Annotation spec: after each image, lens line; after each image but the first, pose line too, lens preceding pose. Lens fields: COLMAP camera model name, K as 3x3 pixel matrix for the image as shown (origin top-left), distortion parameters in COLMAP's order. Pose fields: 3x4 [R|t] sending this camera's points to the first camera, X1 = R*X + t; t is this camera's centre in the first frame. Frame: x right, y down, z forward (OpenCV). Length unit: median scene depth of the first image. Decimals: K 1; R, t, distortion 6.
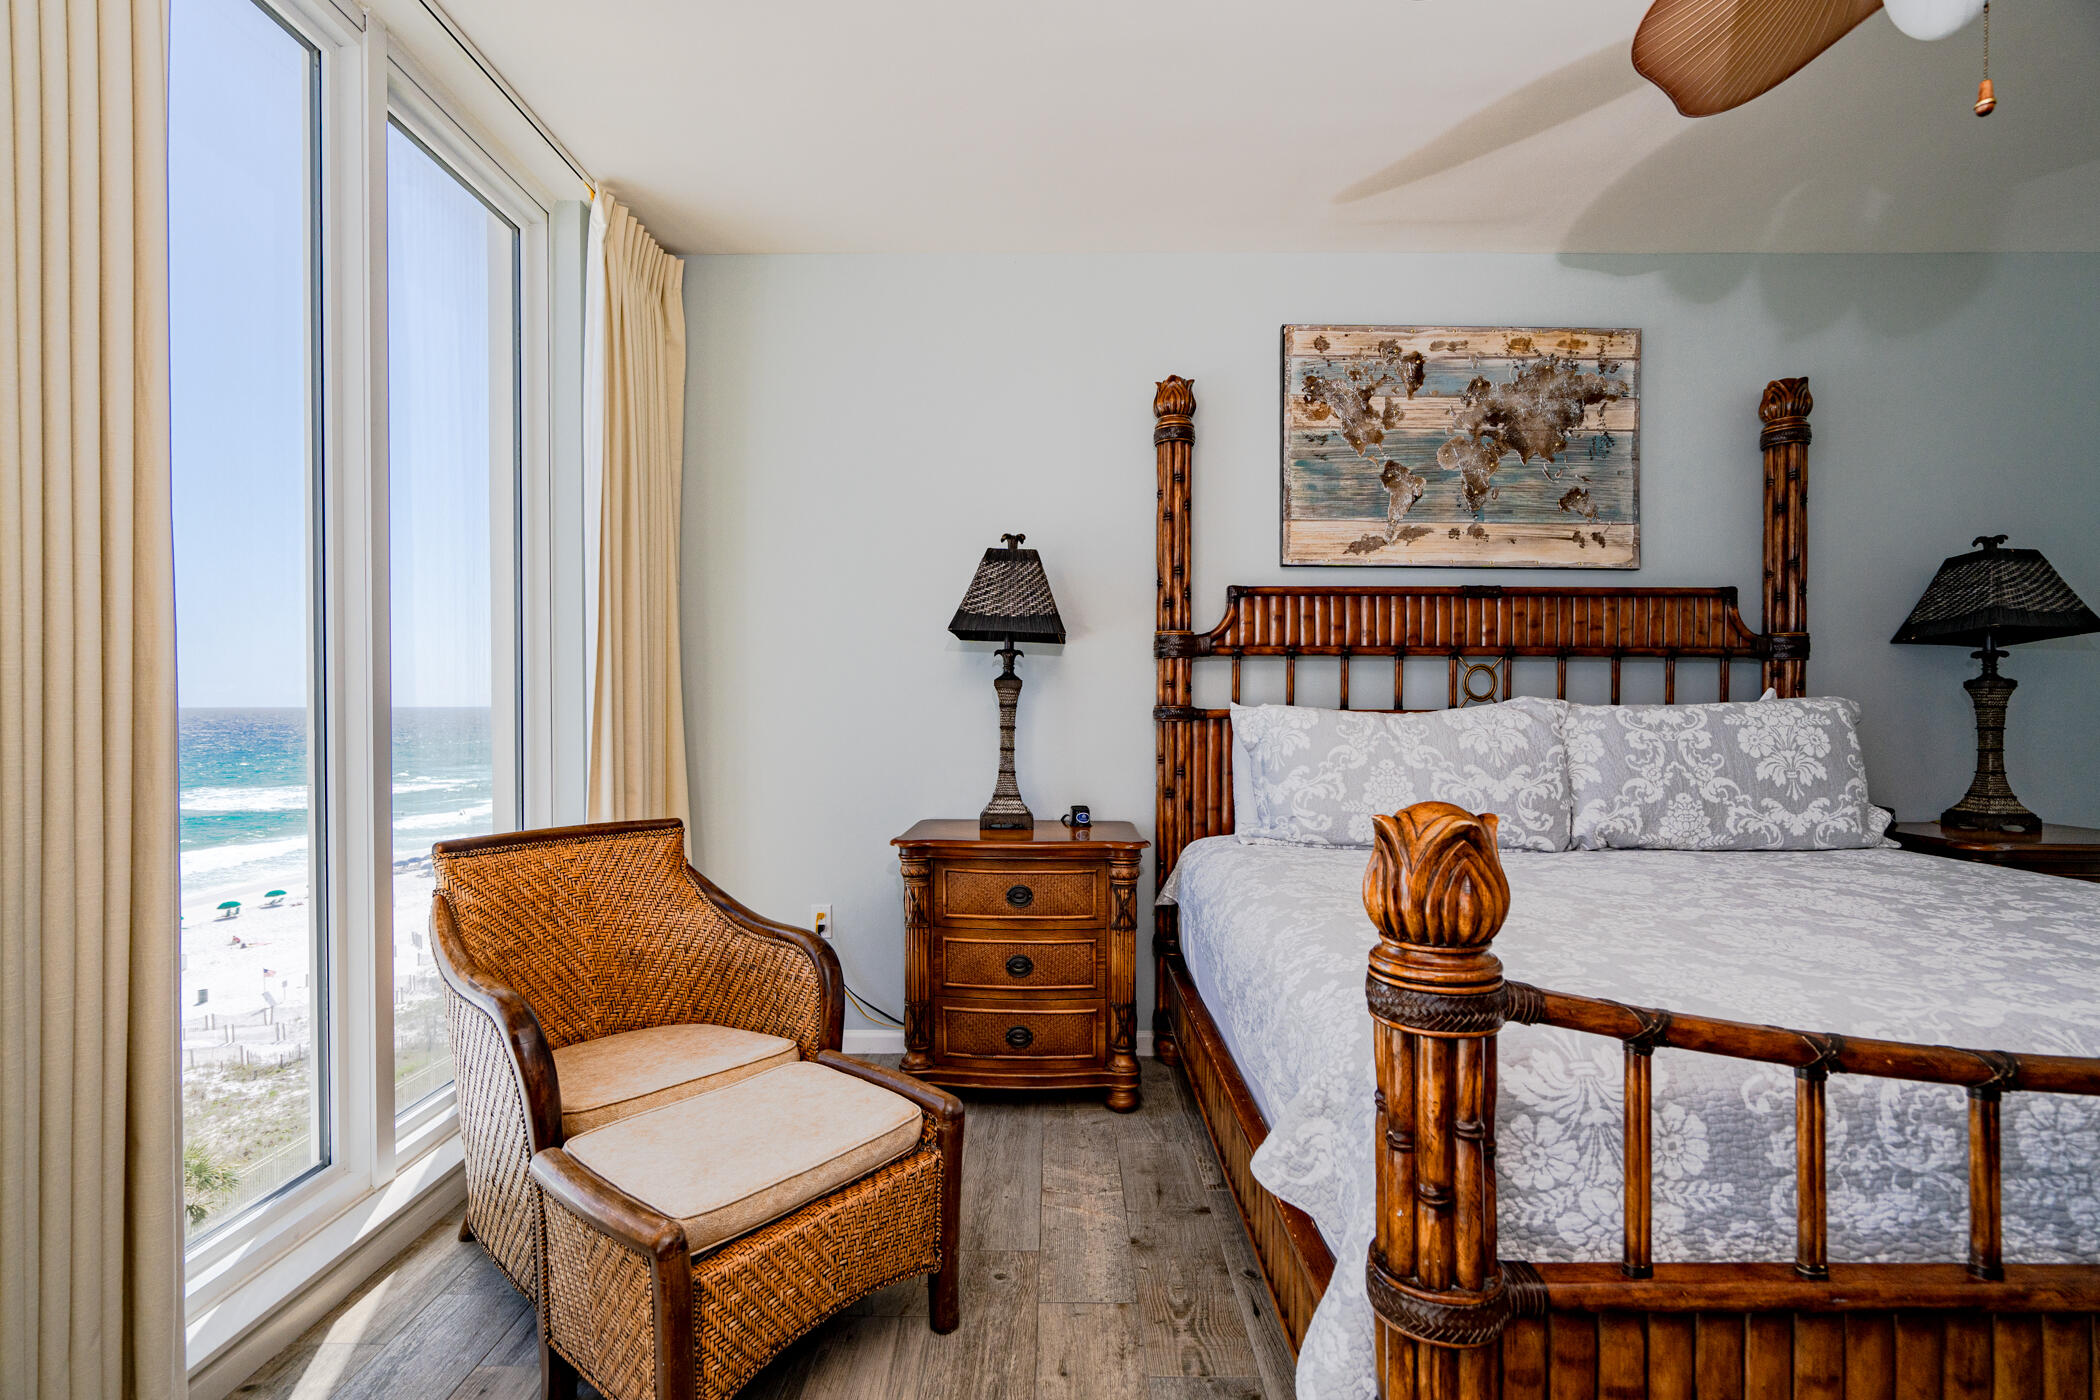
lens RADIAL K [[952.8, 0, 1049.3], [0, 952.8, 712.1], [0, 0, 1]] dist [-0.001076, 0.000268]
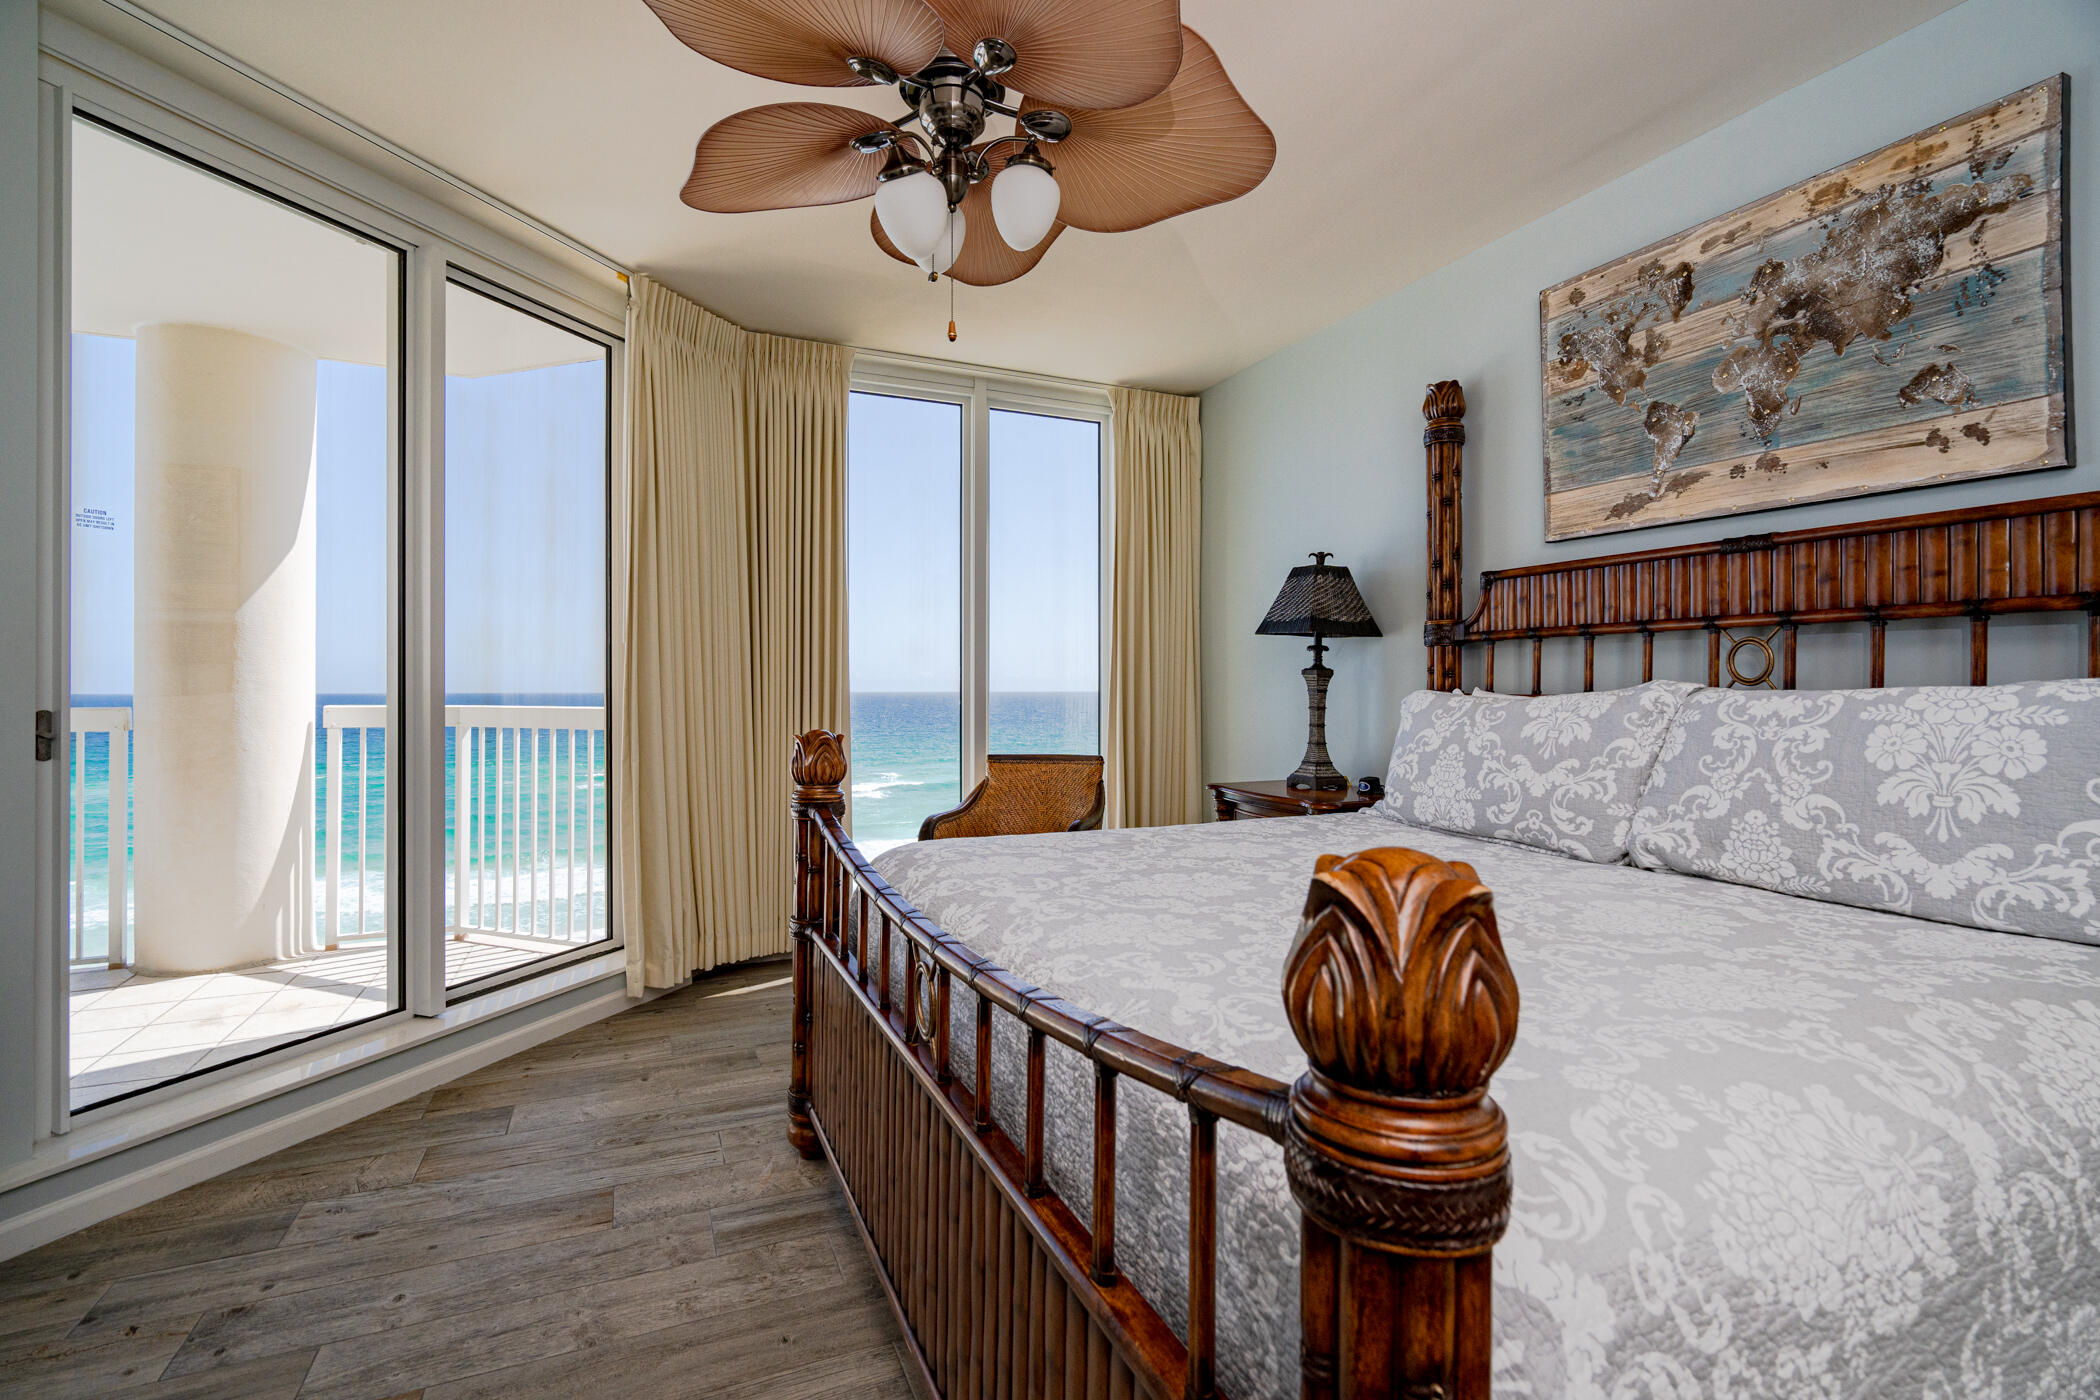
lens RADIAL K [[952.9, 0, 1049.9], [0, 952.9, 679.8], [0, 0, 1]] dist [-0.002940, 0.000927]
pose [[0.410711, -0.009724, -0.911714, 0.908001], [-0.003029, 0.999923, -0.012030, -0.004580], [0.911760, 0.007703, 0.410650, 0.162836]]
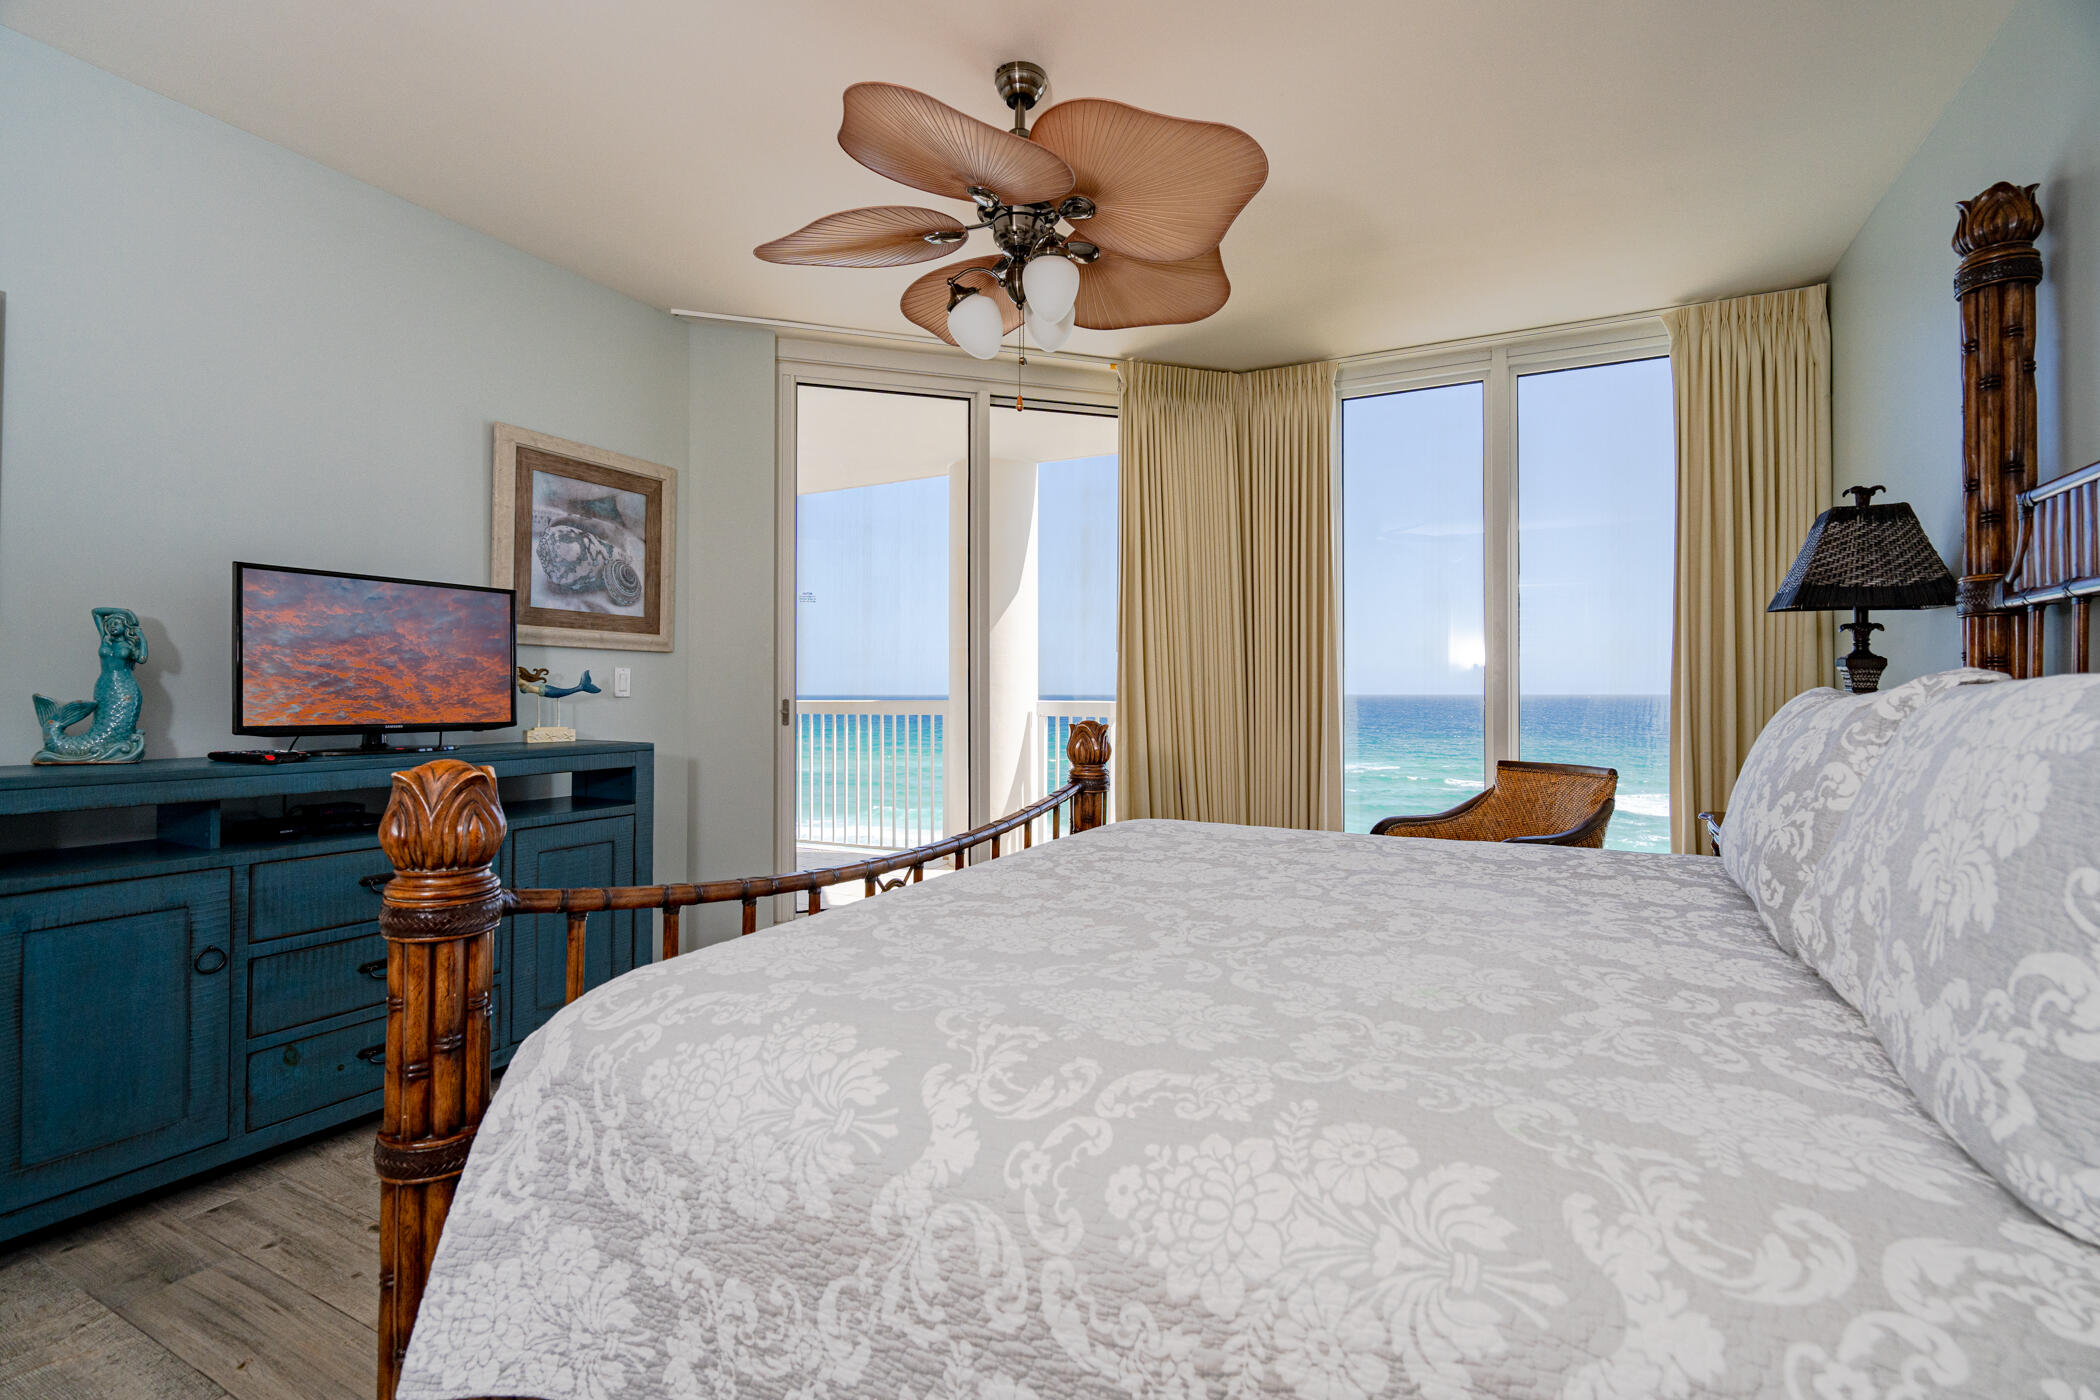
lens RADIAL K [[952.9, 0, 1049.9], [0, 952.9, 679.8], [0, 0, 1]] dist [-0.002940, 0.000927]
pose [[-0.456333, -0.010626, -0.889745, 0.998861], [-0.003130, 0.999942, -0.010337, -0.004004], [0.889803, -0.001932, -0.456340, 0.711638]]
